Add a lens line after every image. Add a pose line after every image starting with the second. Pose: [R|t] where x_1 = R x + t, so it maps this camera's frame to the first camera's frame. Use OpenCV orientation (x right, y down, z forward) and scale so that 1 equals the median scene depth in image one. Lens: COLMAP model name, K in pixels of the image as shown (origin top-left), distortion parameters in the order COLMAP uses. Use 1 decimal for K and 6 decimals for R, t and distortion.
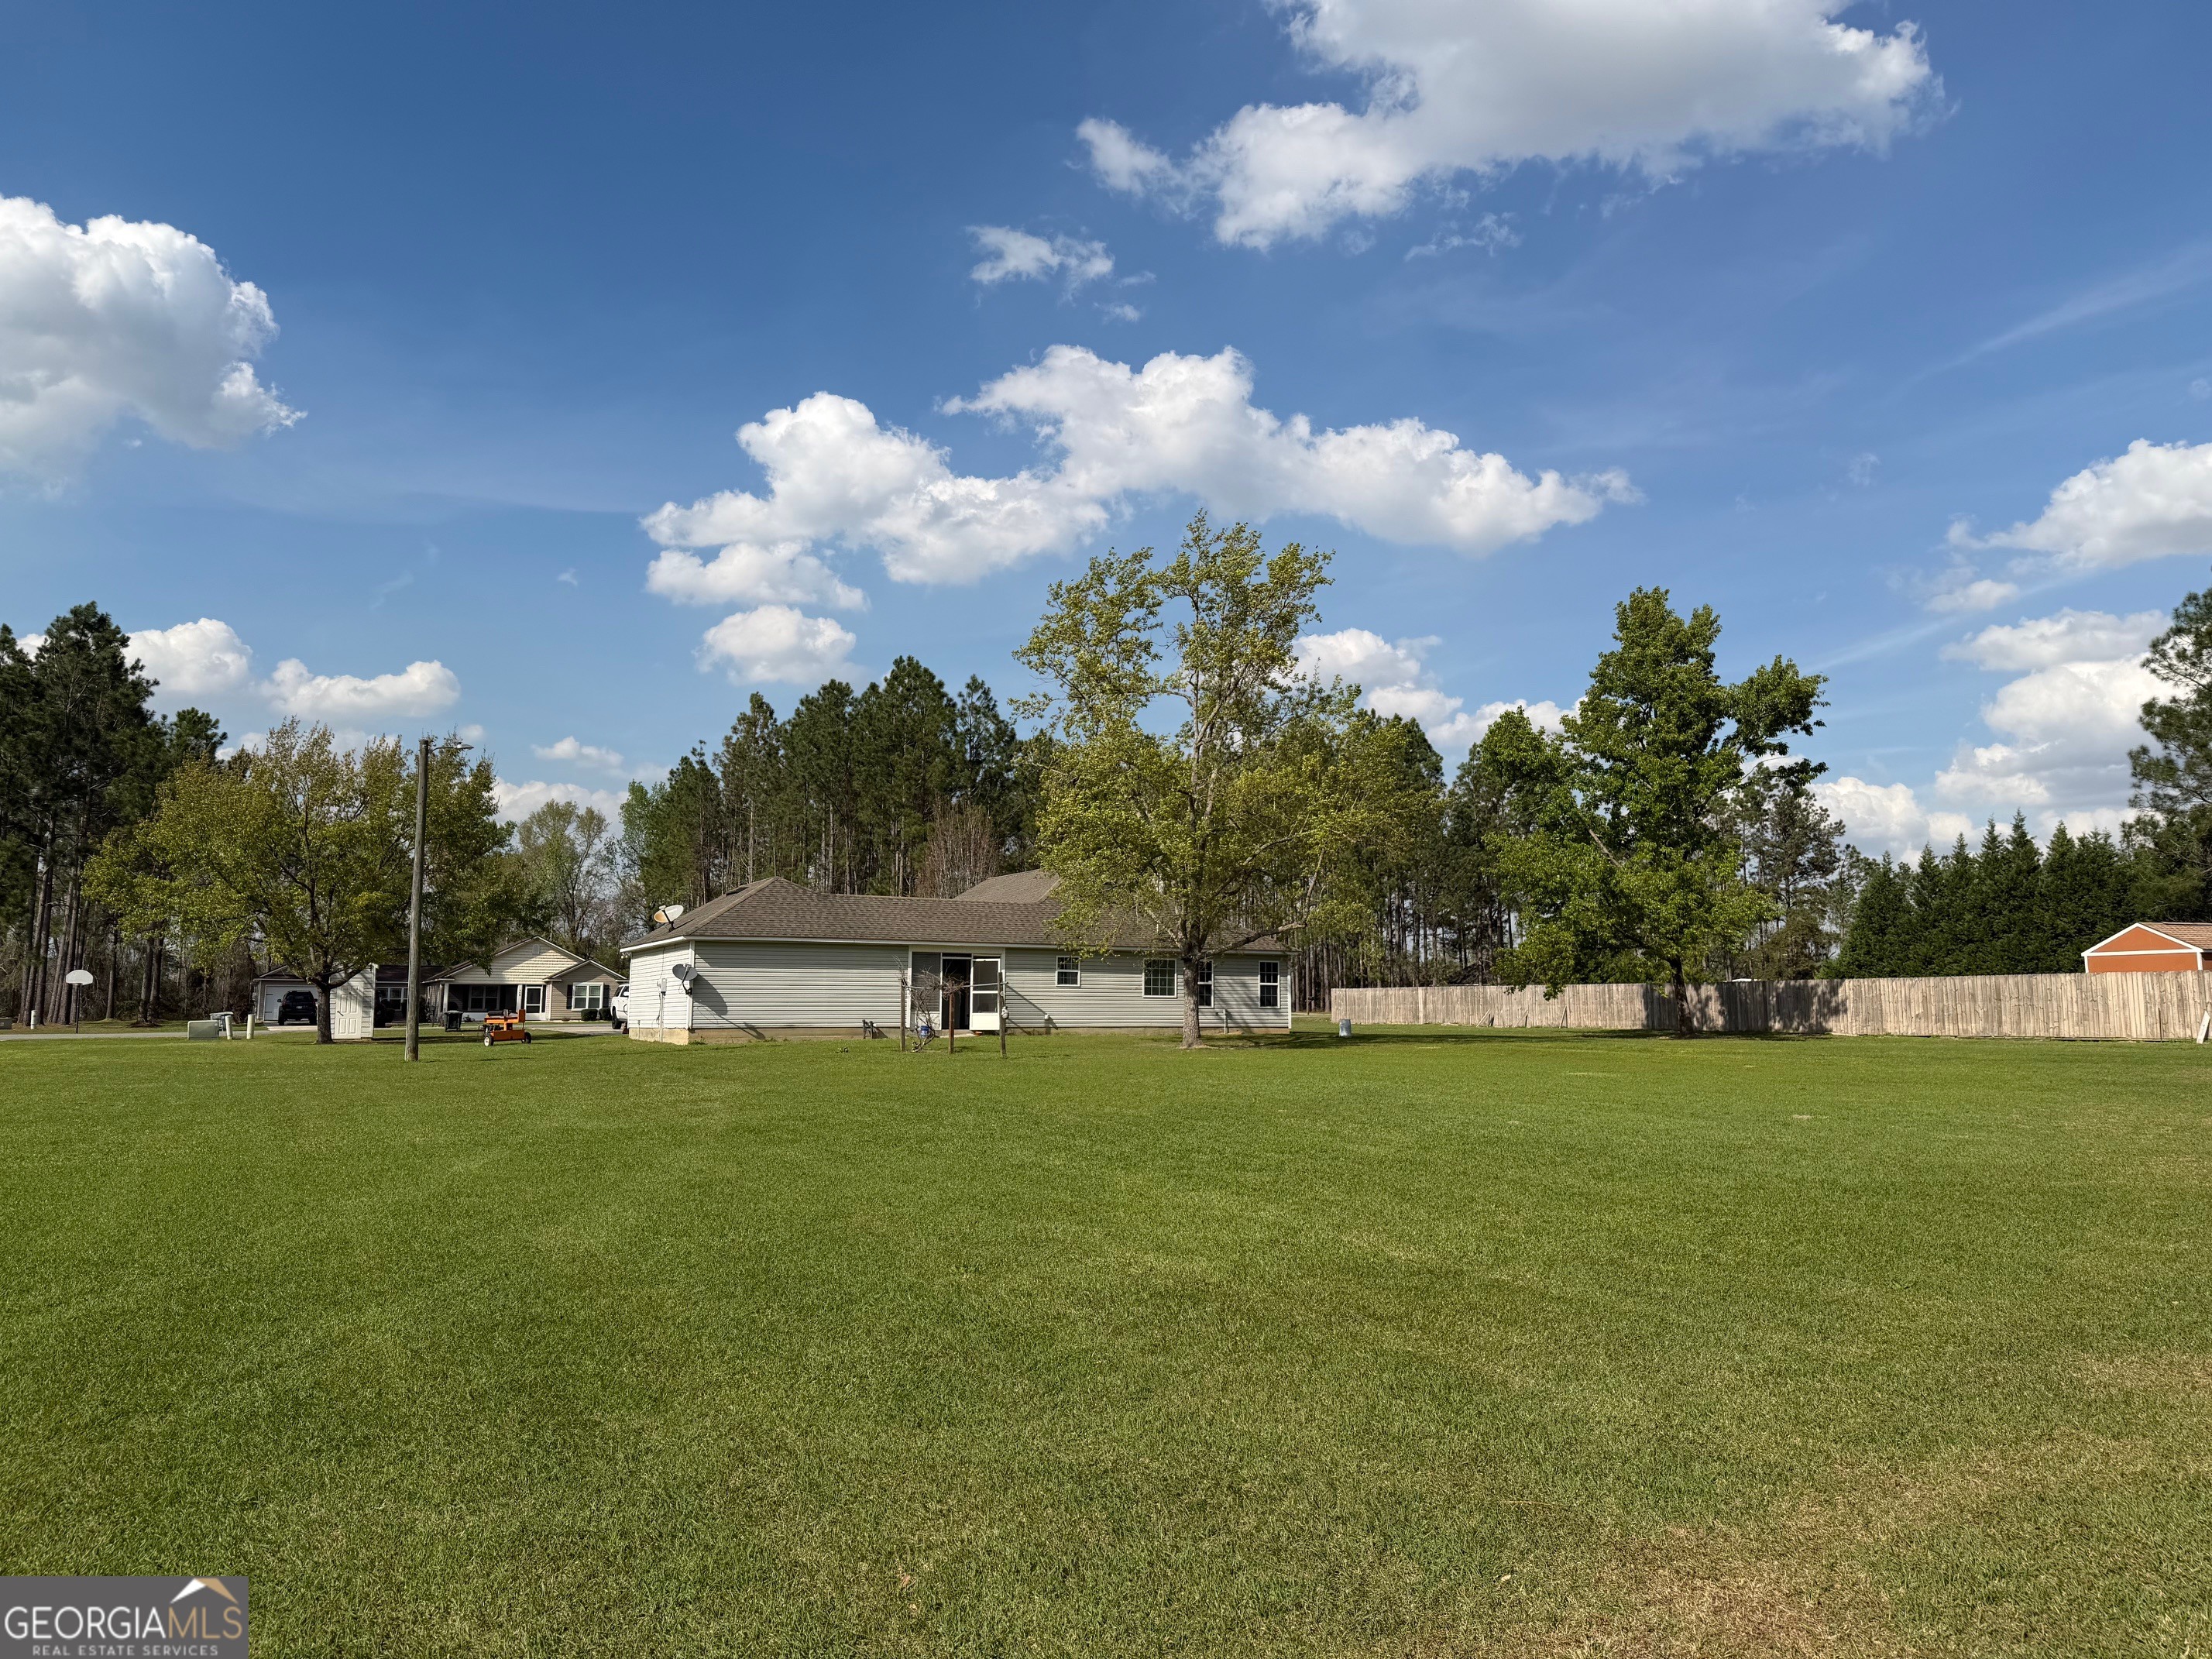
lens RADIAL K [[1559.6, 0, 1106.0], [0, 1559.6, 829.5], [0, 0, 1]] dist [0.140322, -0.217935]
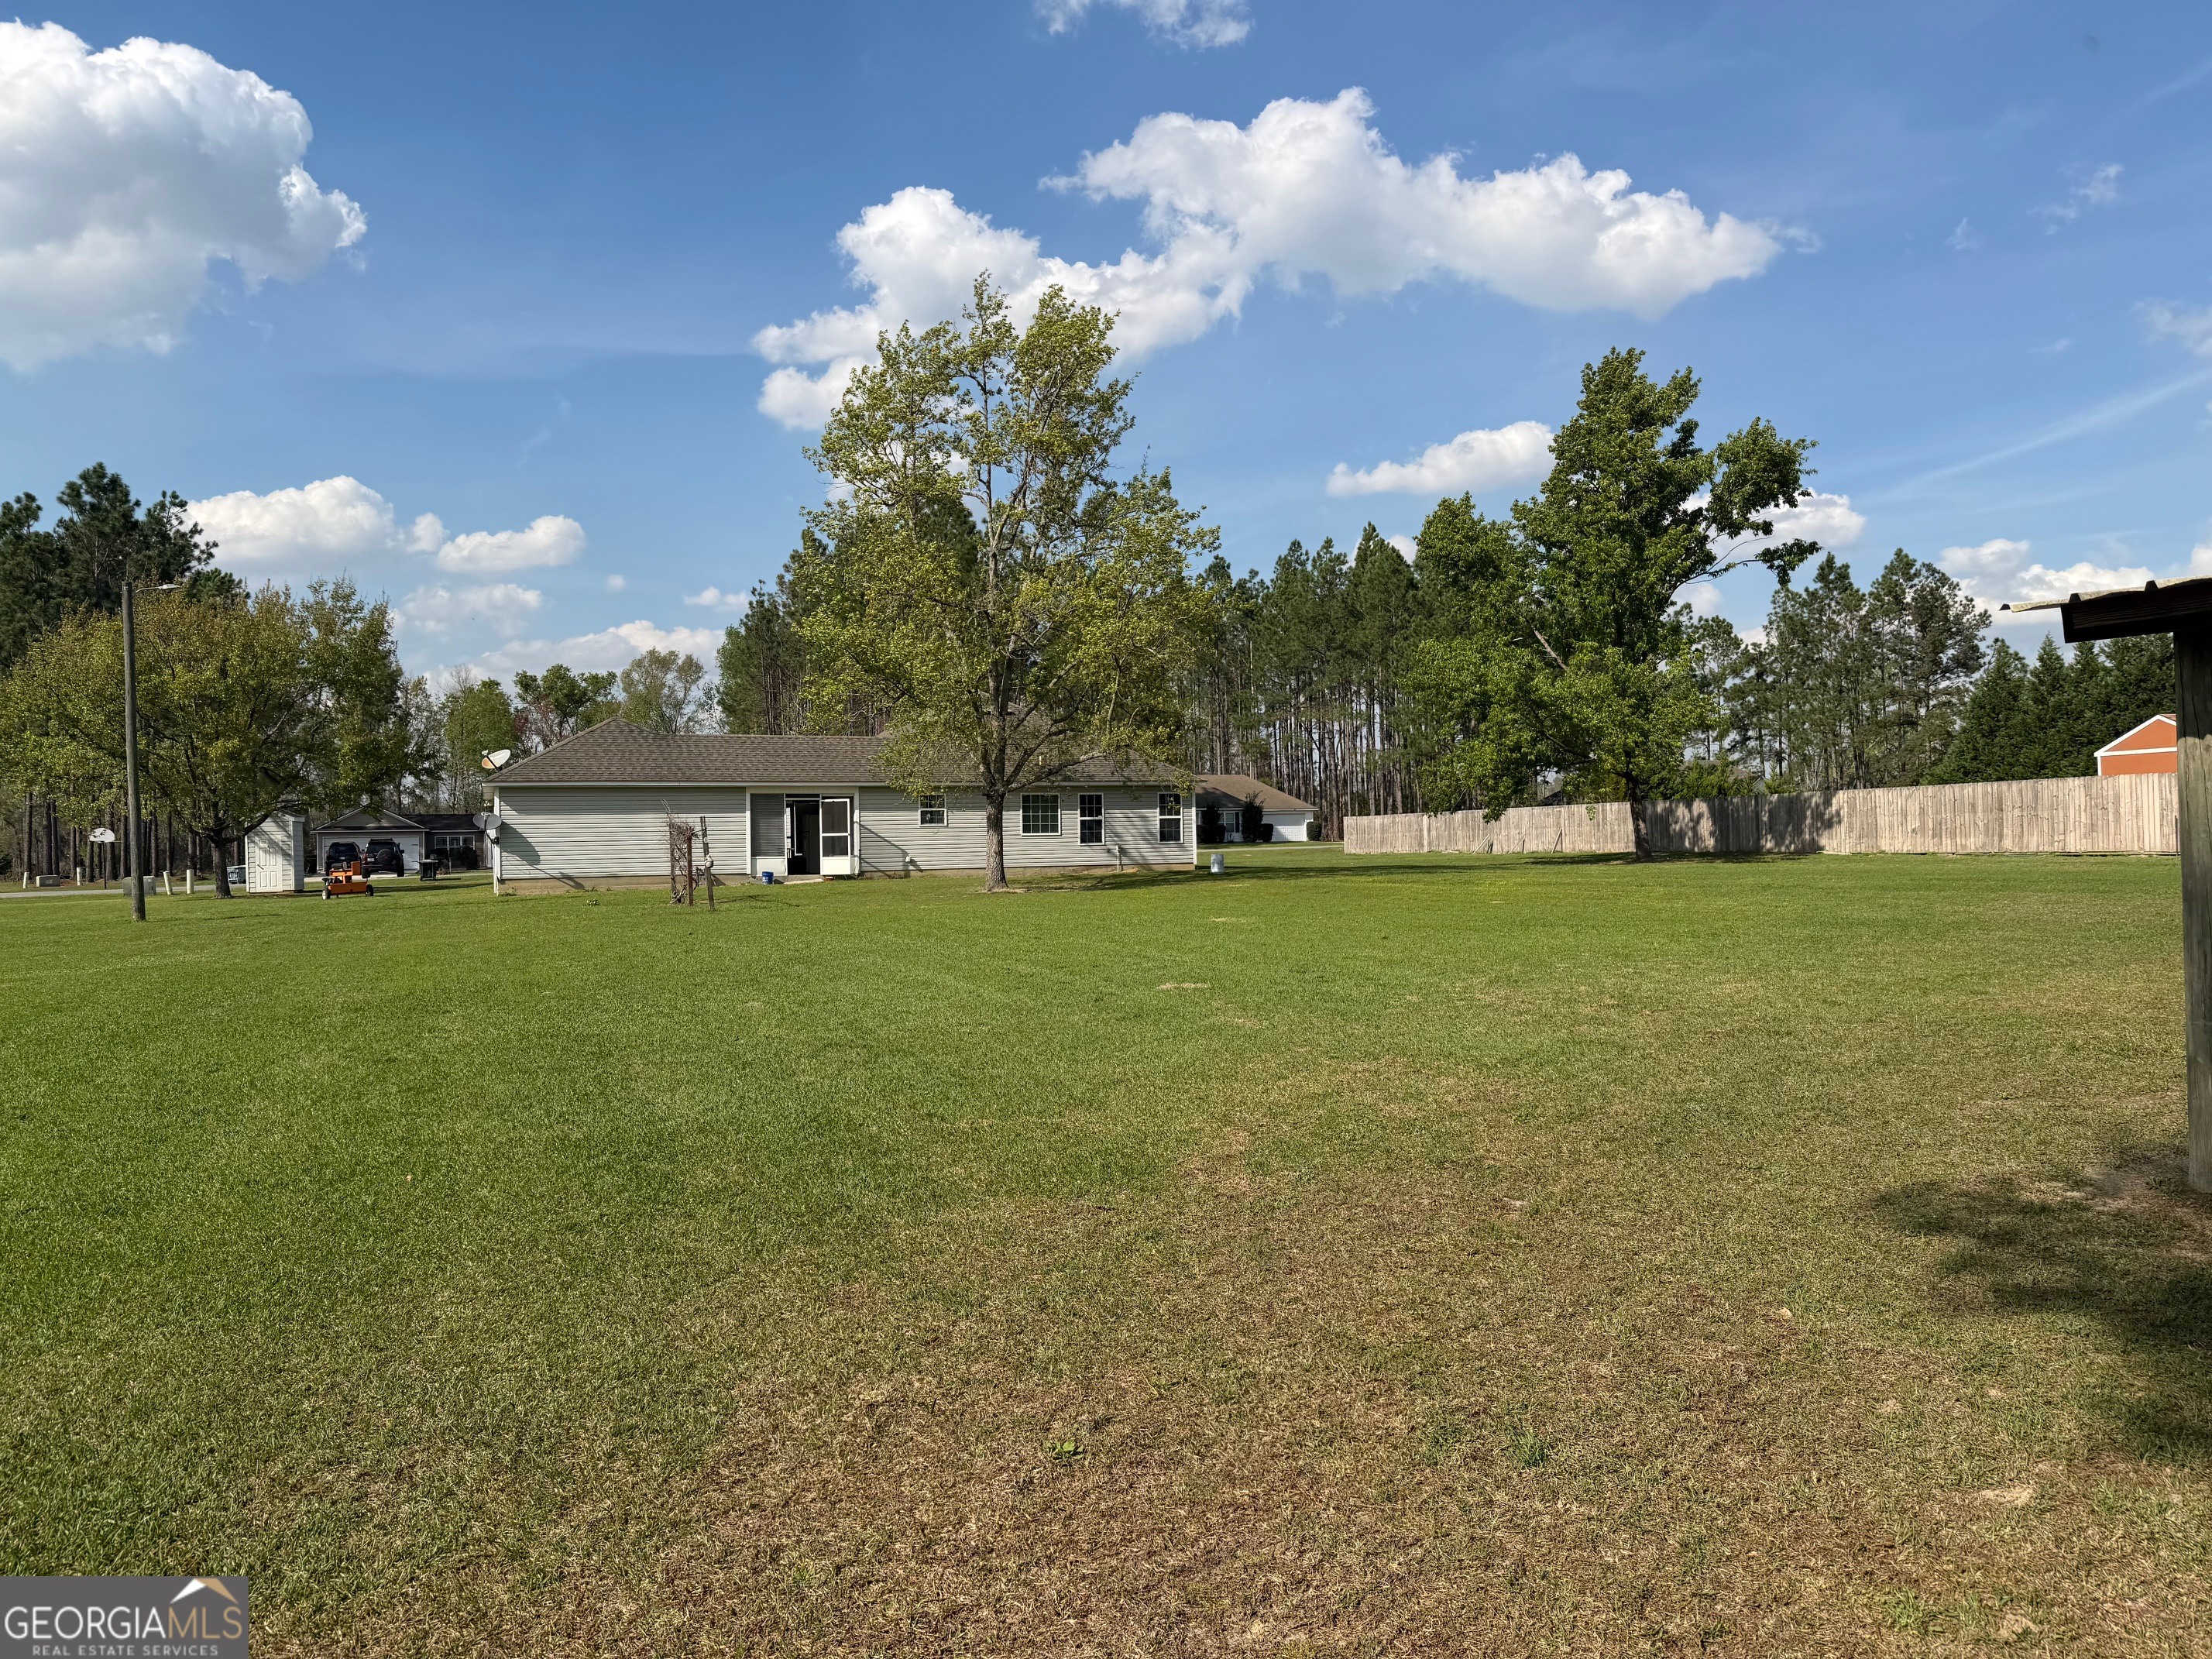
lens RADIAL K [[1559.6, 0, 1106.0], [0, 1559.6, 829.5], [0, 0, 1]] dist [0.140322, -0.217935]
pose [[0.991904, -0.025077, -0.124489, 0.177964], [0.038183, 0.993841, 0.104033, 0.009119], [0.121113, -0.107944, 0.986752, 0.088369]]
